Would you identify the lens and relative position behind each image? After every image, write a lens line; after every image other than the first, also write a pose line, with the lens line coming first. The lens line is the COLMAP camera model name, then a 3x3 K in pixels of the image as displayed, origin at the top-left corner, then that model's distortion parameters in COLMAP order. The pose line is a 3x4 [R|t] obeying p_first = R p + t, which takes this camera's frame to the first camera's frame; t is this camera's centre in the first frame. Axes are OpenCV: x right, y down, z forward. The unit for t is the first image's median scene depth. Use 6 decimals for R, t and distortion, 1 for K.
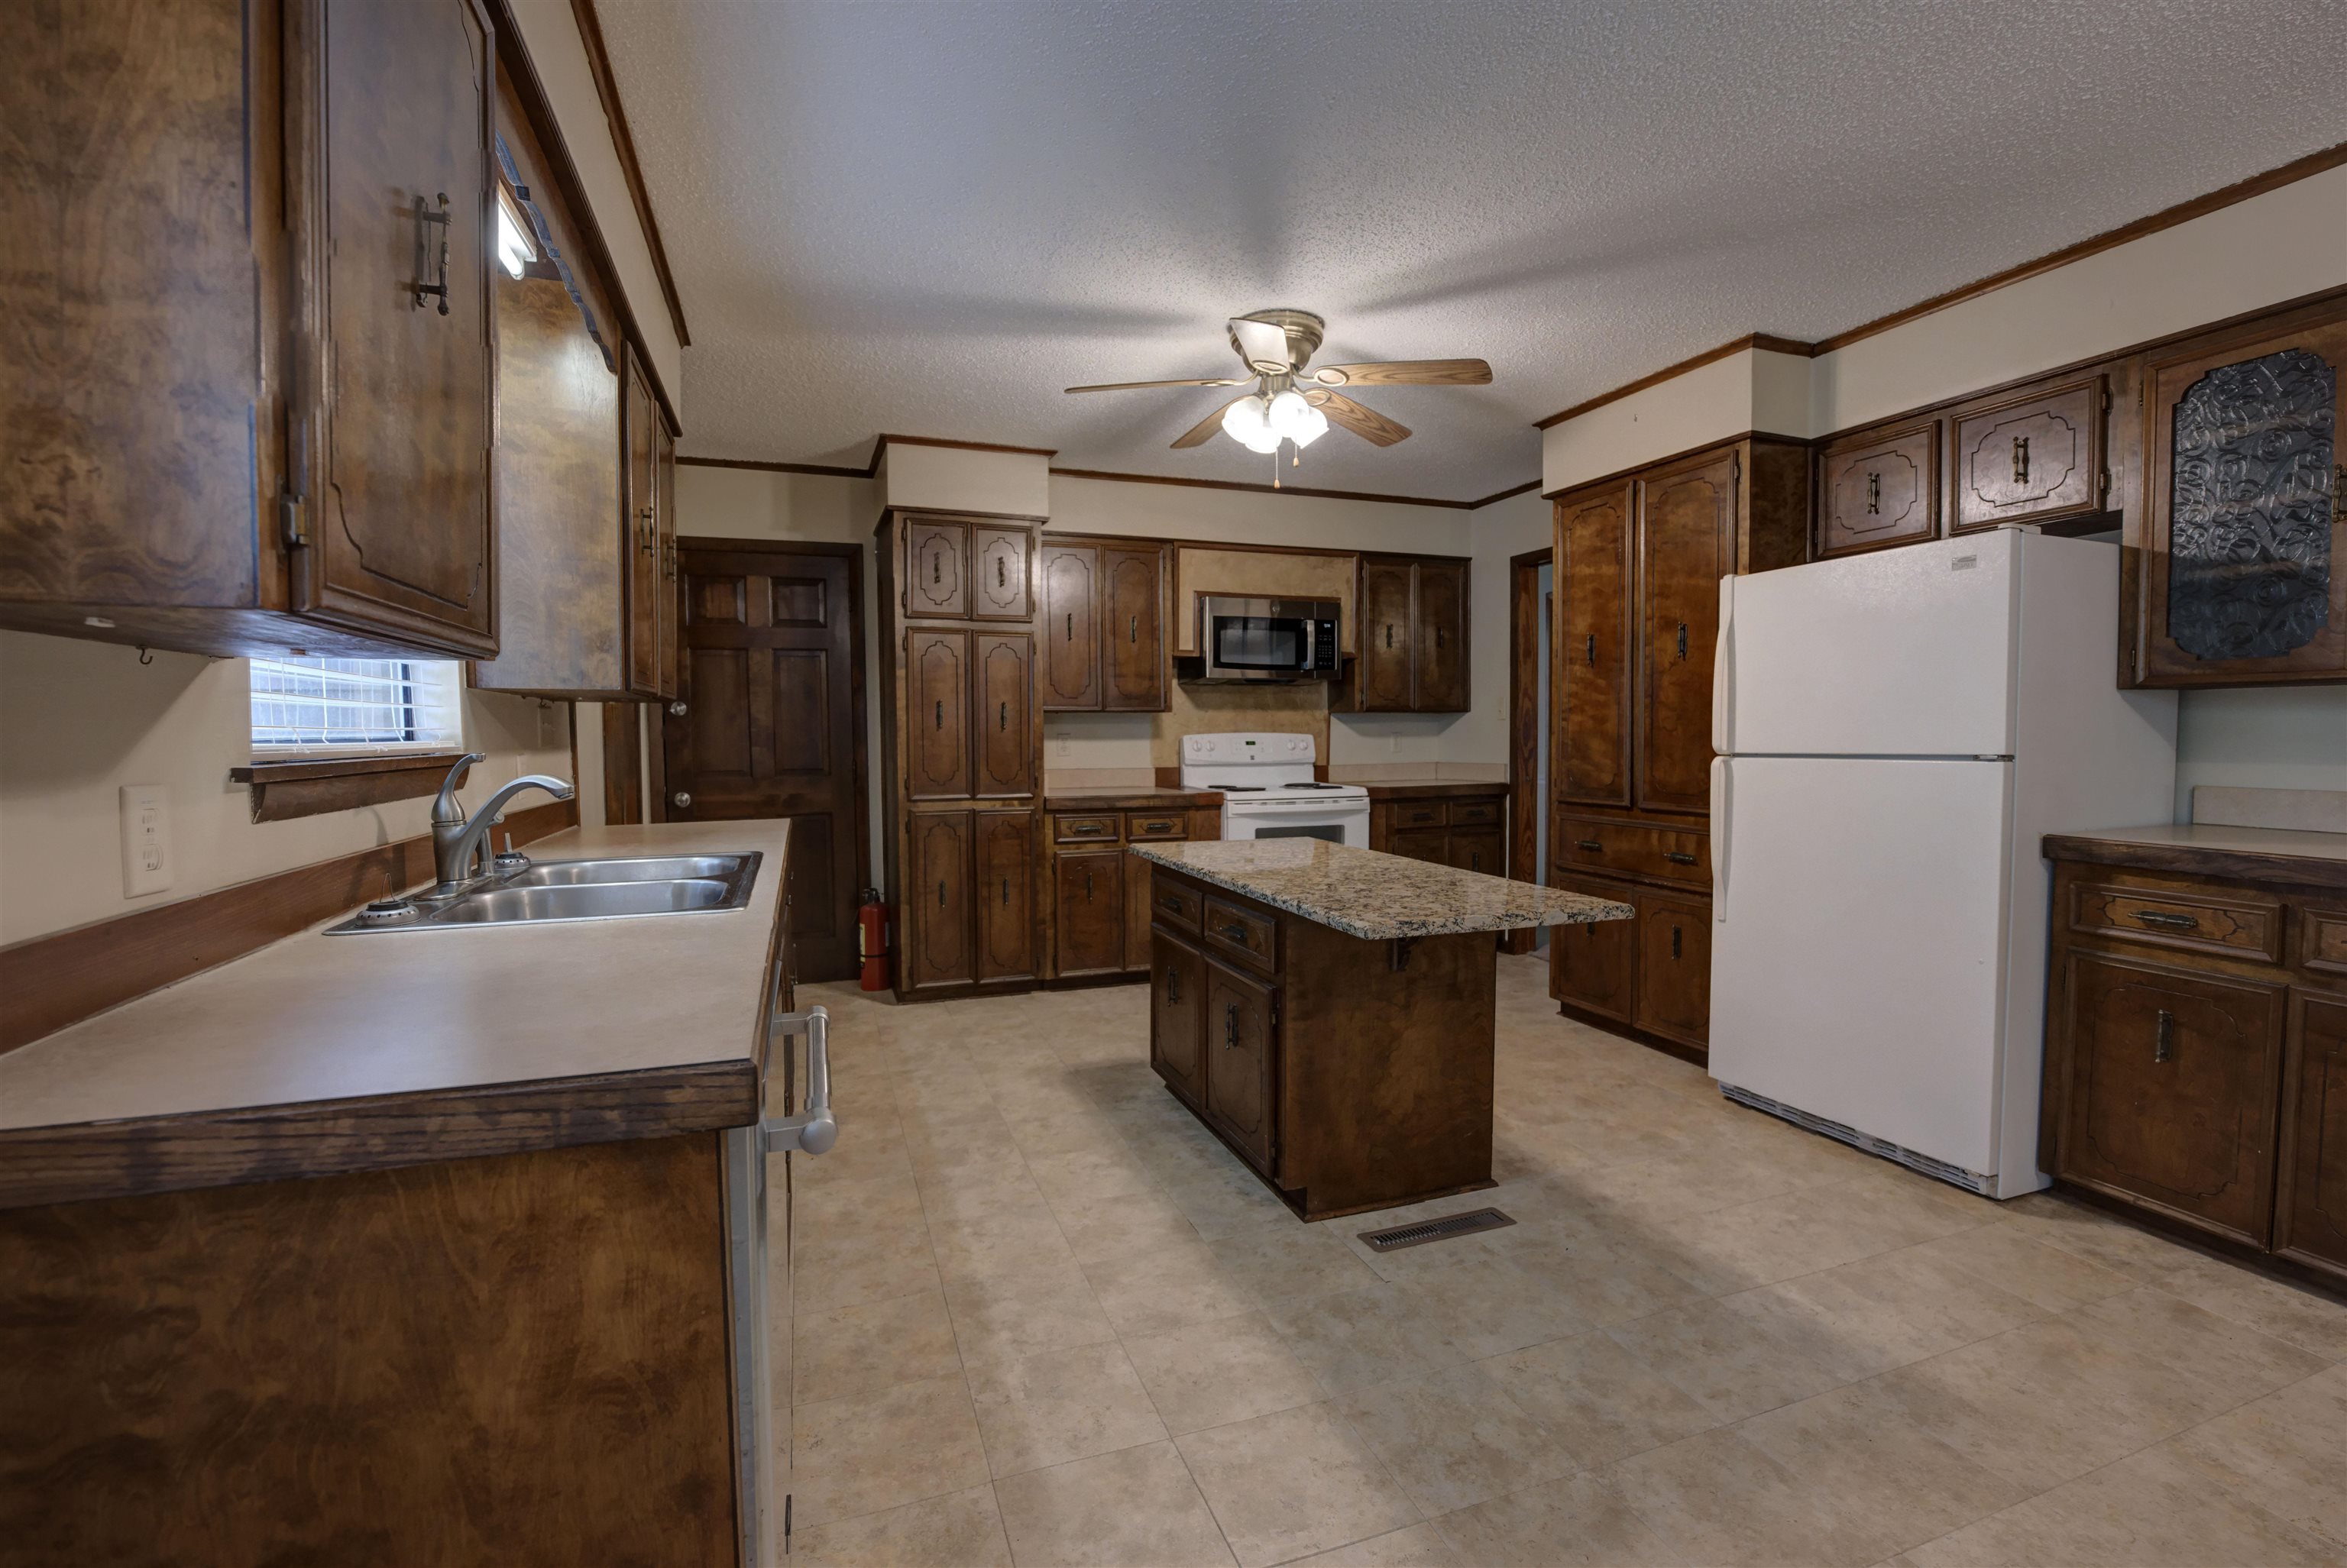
lens RADIAL K [[1020.2, 0, 1173.5], [0, 1020.2, 784.0], [0, 0, 1]] dist [-0.021844, 0.000069]
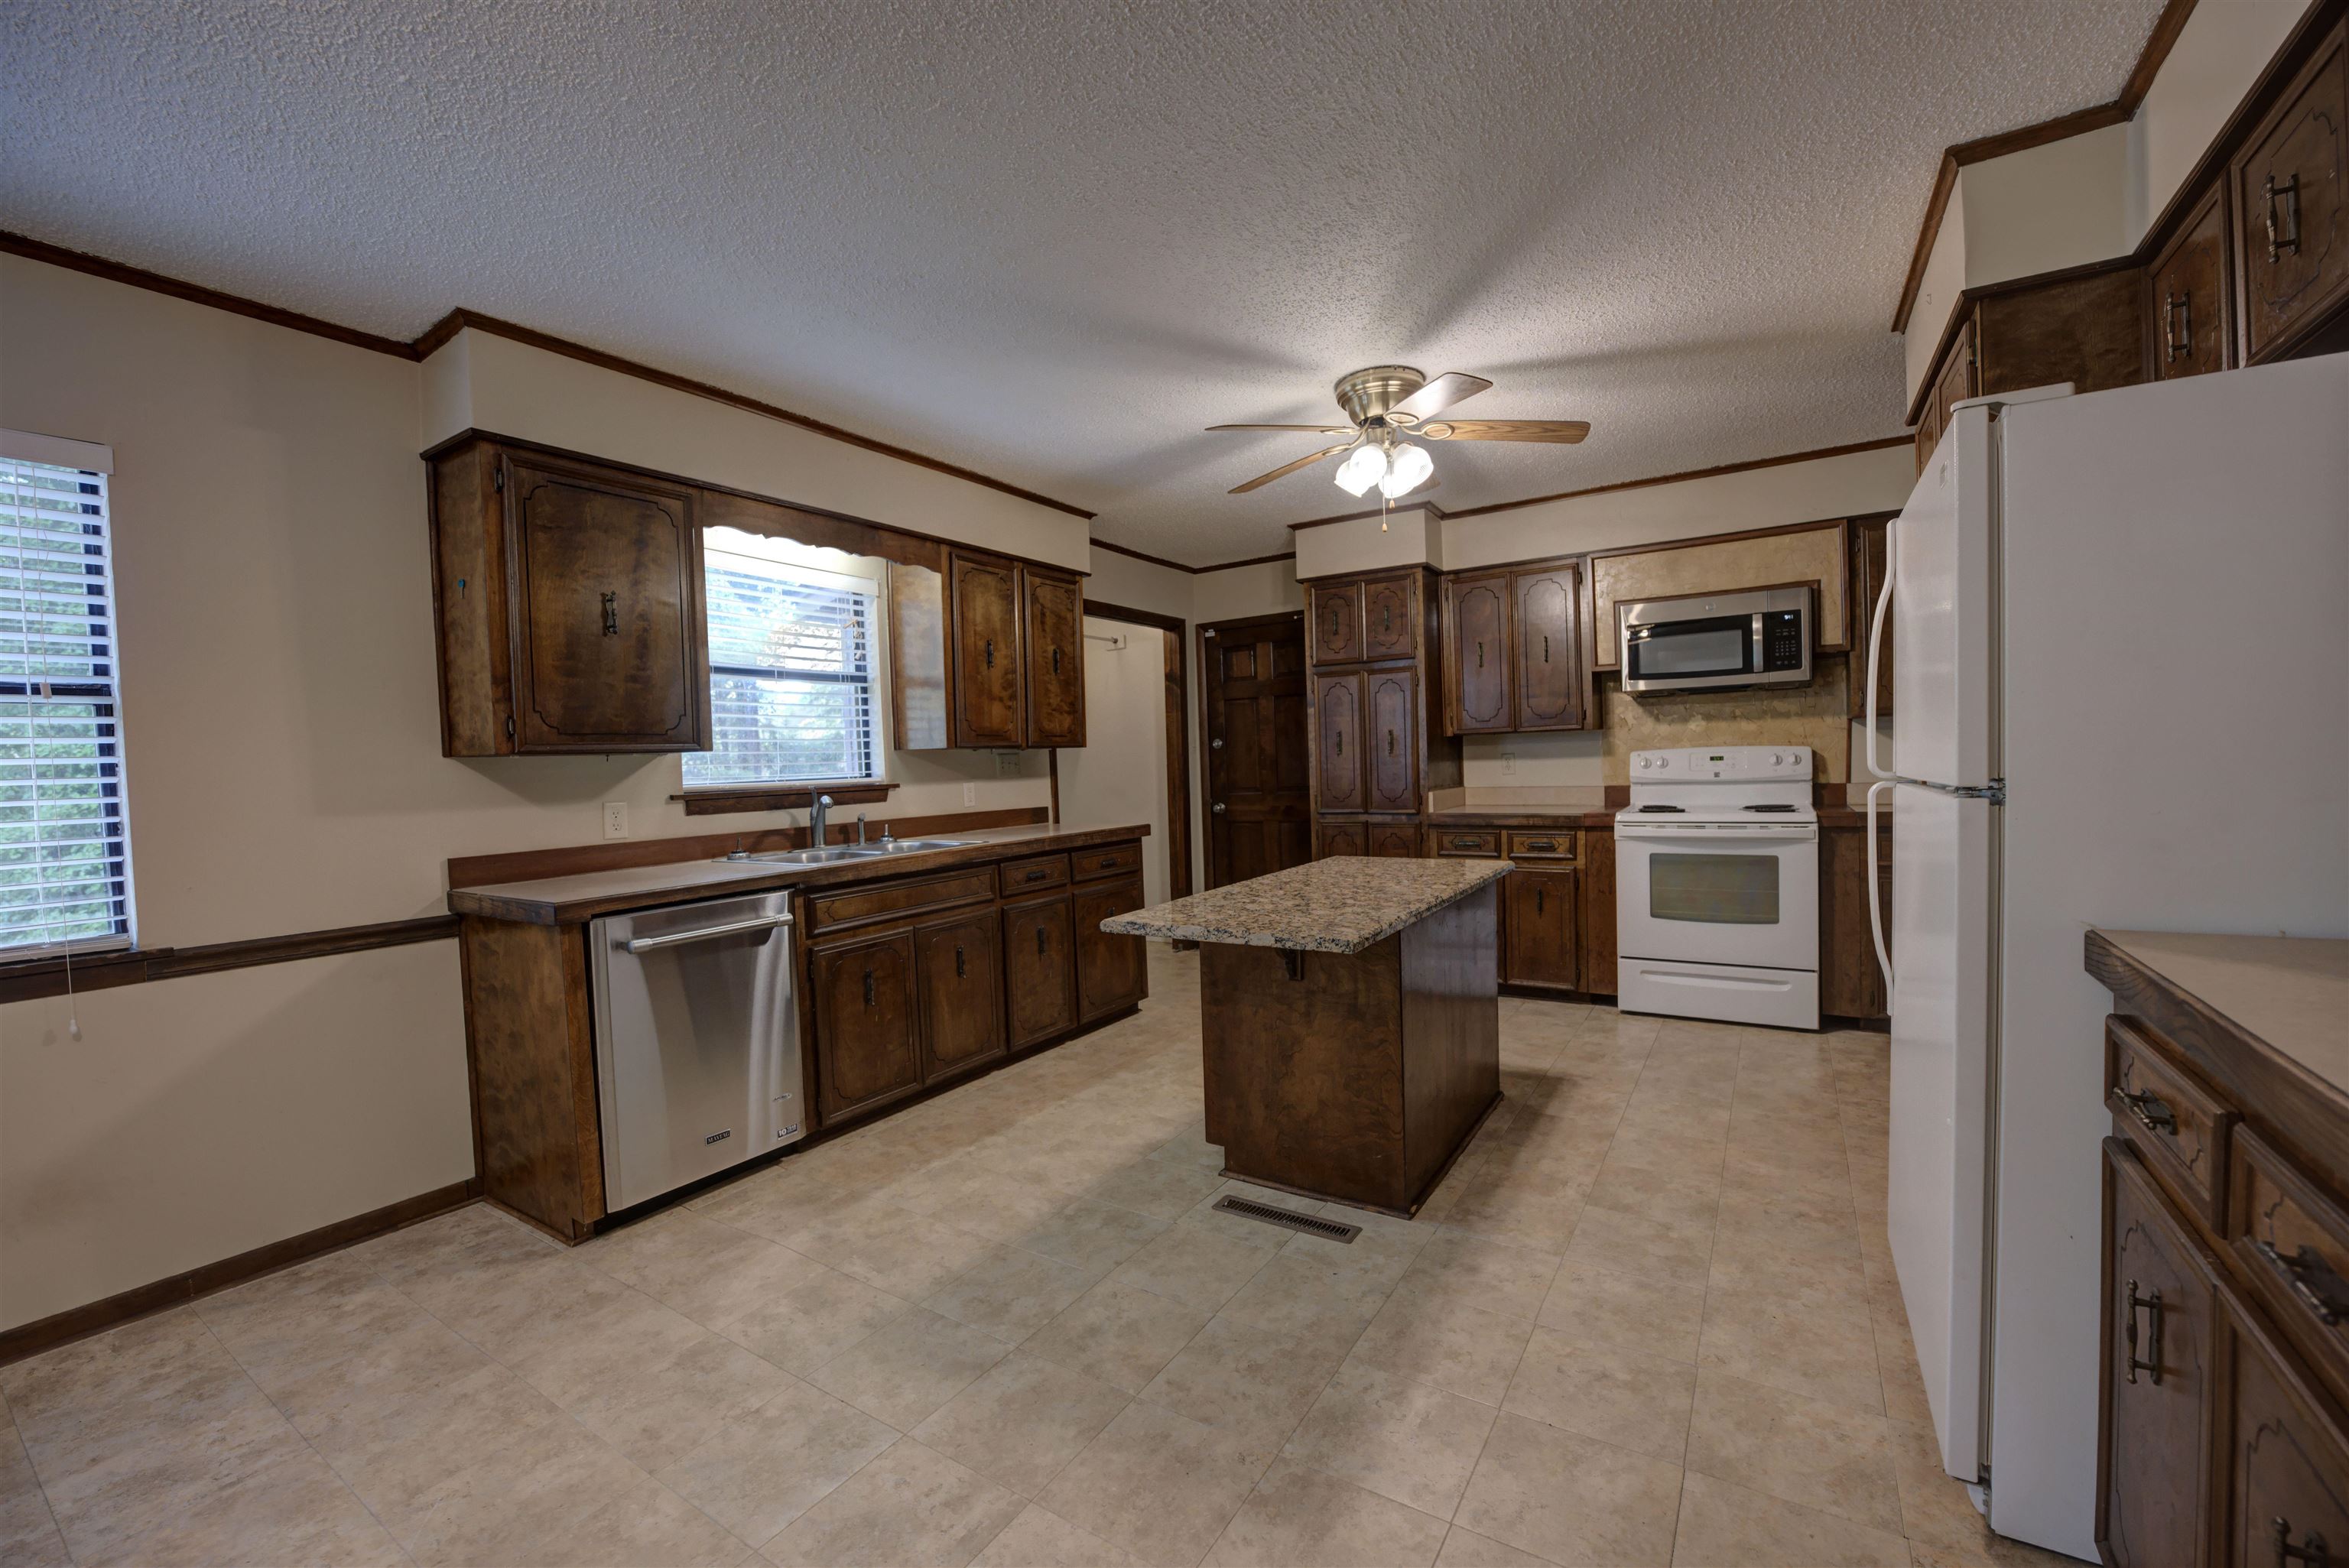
lens RADIAL K [[947.4, 0, 1170.9], [0, 947.4, 794.8], [0, 0, 1]] dist [-0.025386, 0.000475]
pose [[0.603980, 0.011303, -0.796919, 0.932901], [-0.007820, 0.999935, 0.008256, -0.023720], [0.796961, 0.001245, 0.604030, 0.270304]]
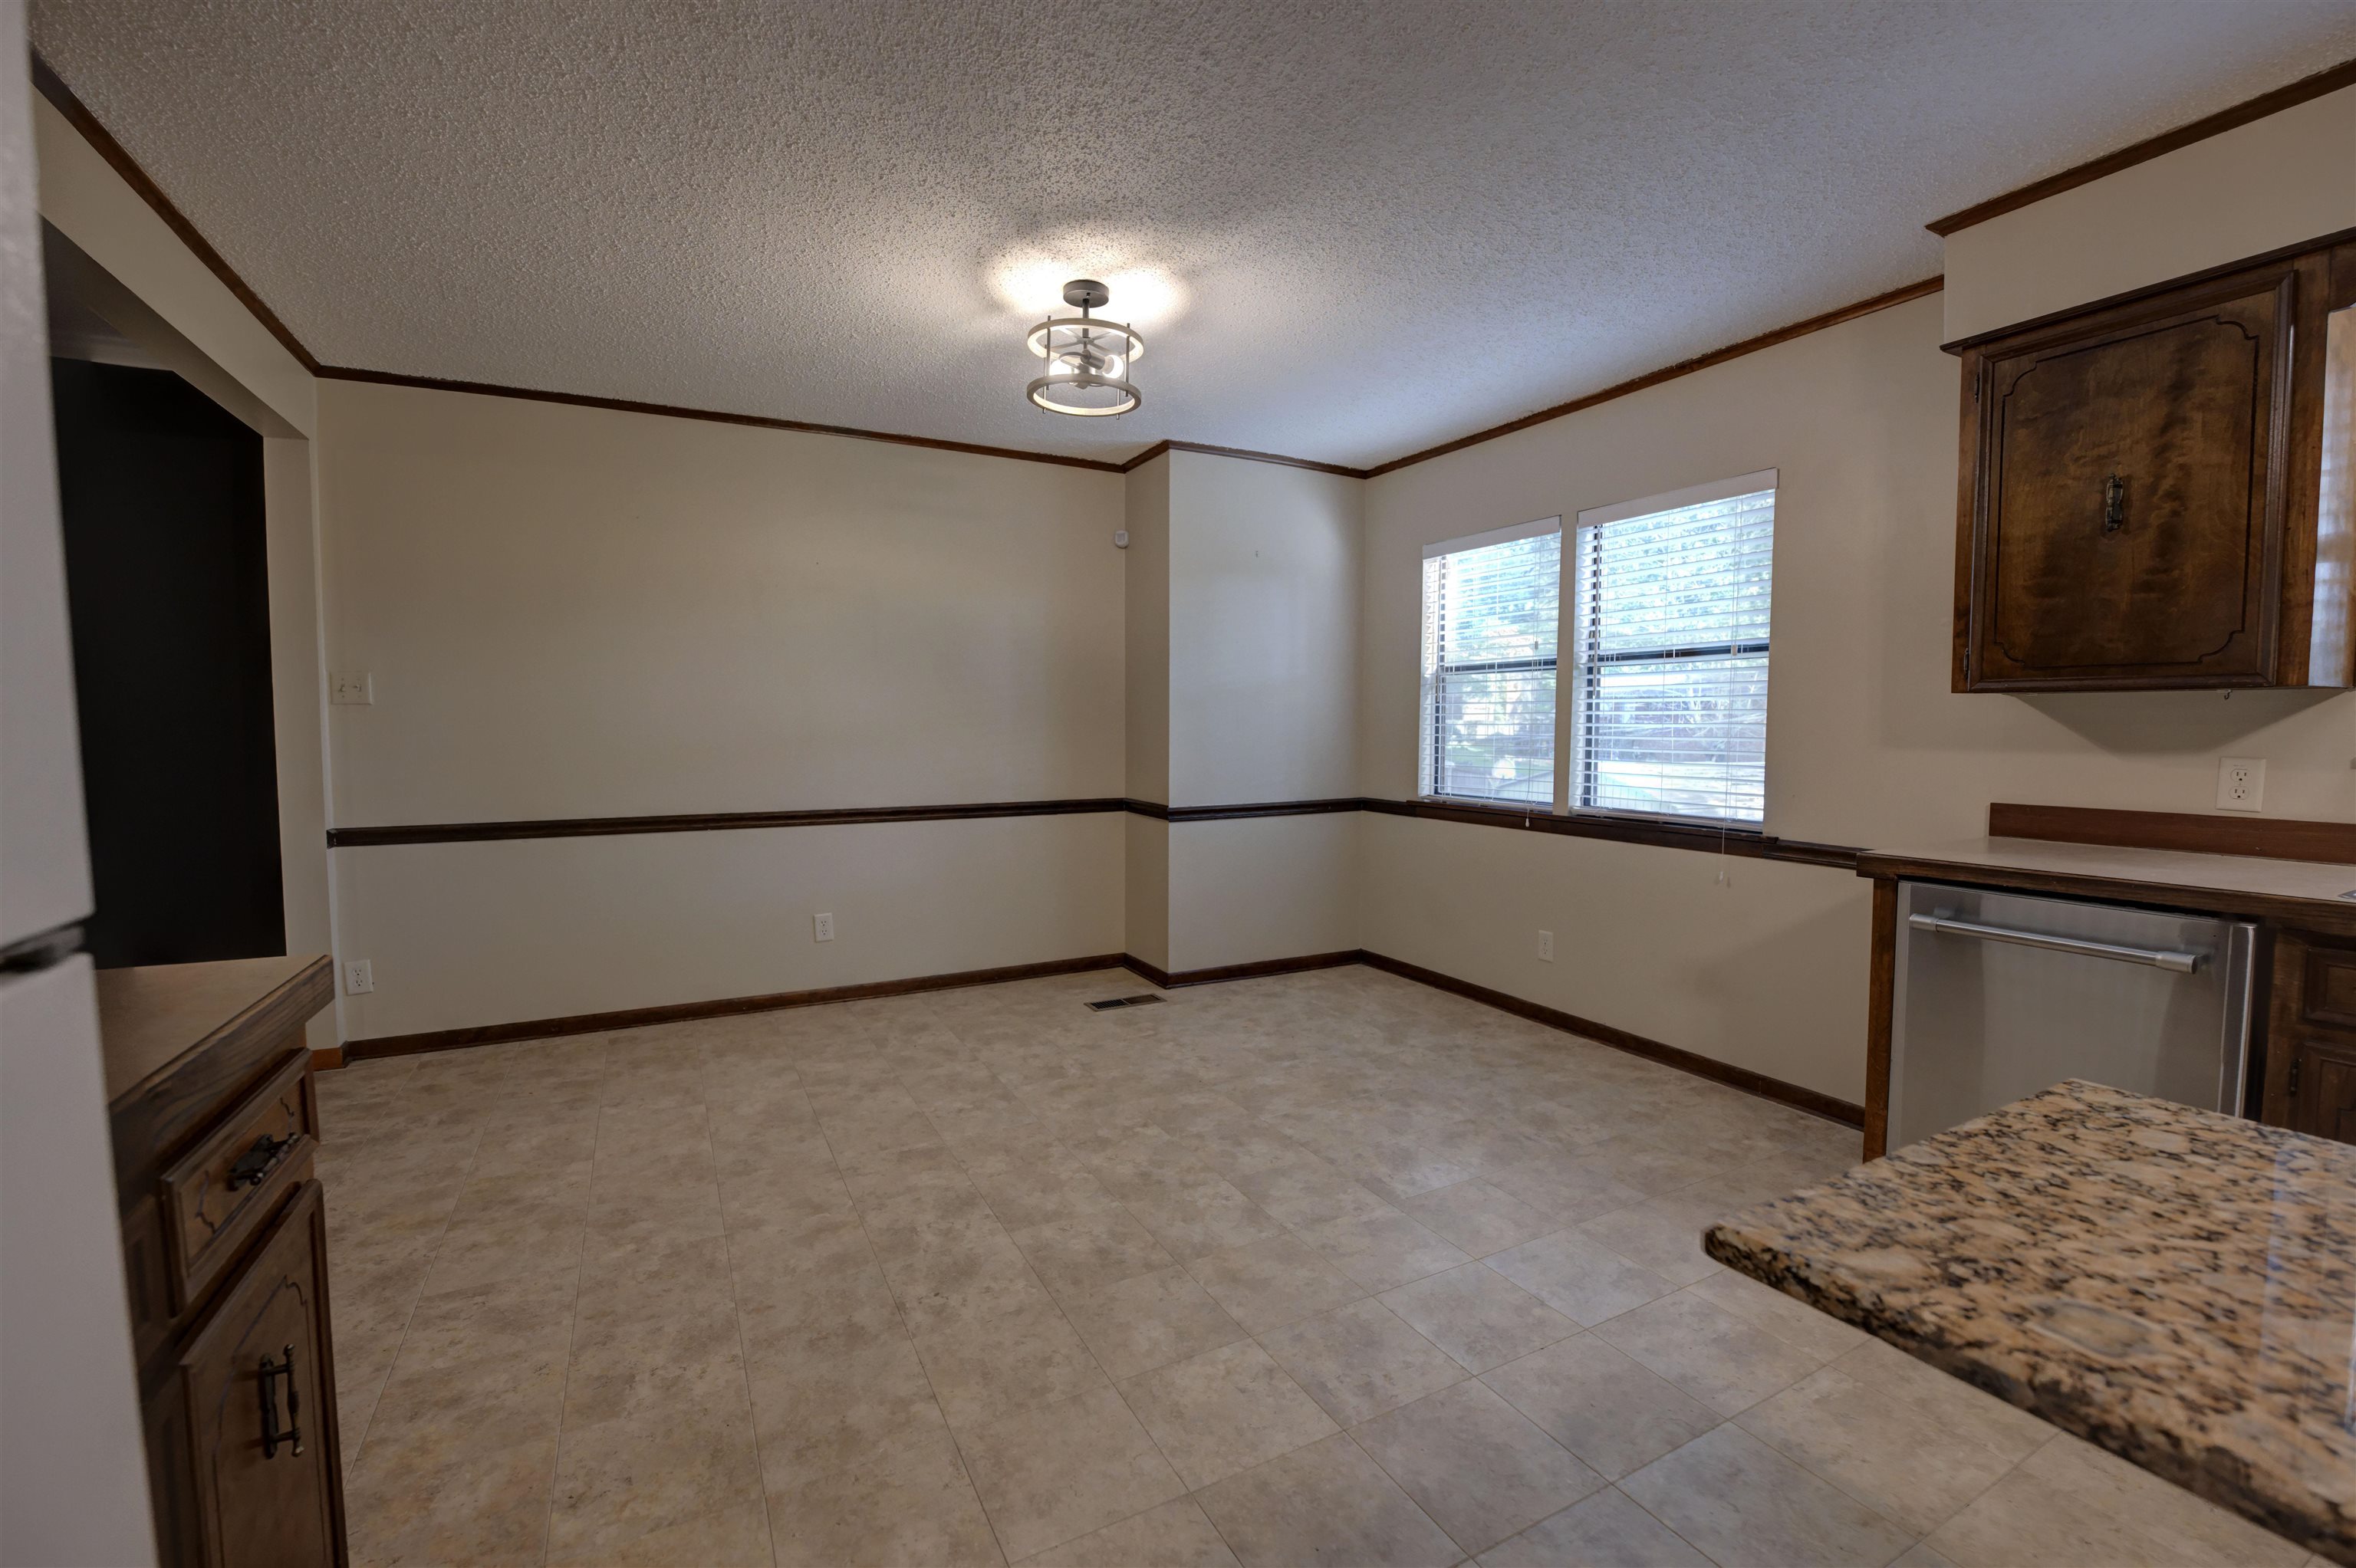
lens RADIAL K [[997.3, 0, 1169.0], [0, 997.3, 785.9], [0, 0, 1]] dist [-0.026202, 0.000647]
pose [[-0.991399, 0.014020, -0.130120, 0.605735], [-0.001090, 0.993326, 0.115331, -0.071727], [0.130869, 0.114481, -0.984768, 1.143613]]
